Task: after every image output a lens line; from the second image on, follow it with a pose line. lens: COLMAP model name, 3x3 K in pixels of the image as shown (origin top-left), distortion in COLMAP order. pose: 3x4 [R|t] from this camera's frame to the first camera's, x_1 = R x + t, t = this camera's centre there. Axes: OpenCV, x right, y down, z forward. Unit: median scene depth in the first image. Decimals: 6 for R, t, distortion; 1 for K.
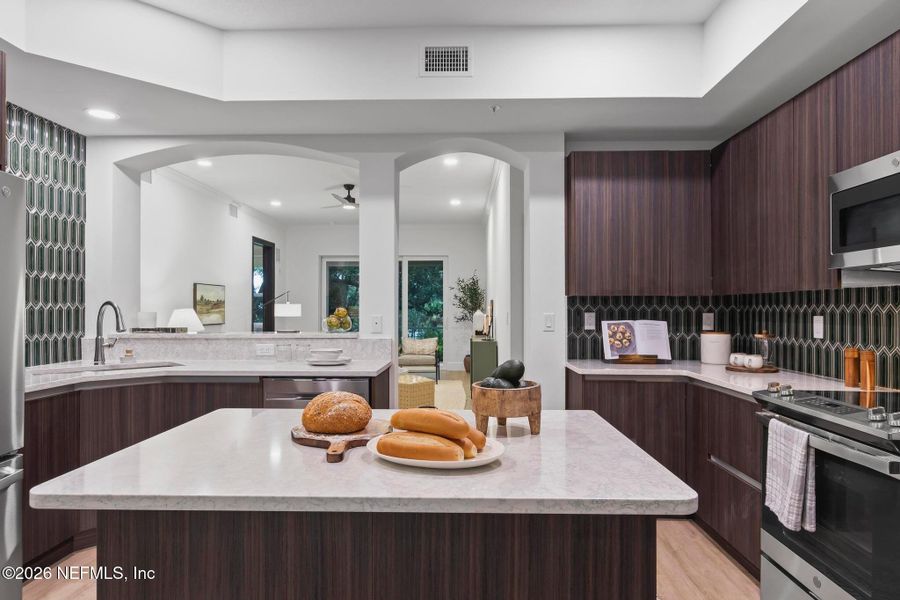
lens RADIAL K [[546.3, 0, 450.0], [0, 546.3, 300.0], [0, 0, 1]] dist [0.000856, -0.000205]
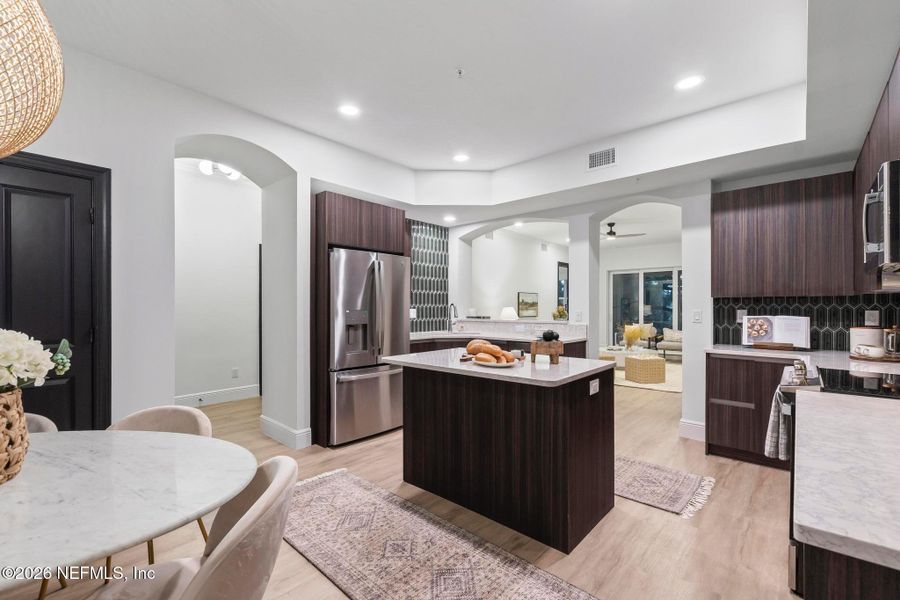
lens RADIAL K [[392.8, 0, 450.0], [0, 392.8, 300.0], [0, 0, 1]] dist [-0.000983, -0.000157]
pose [[0.762562, -0.011648, -0.646810, 0.354498], [0.009391, 0.999932, -0.006935, -0.000563], [0.646847, -0.000786, 0.762619, -0.191957]]
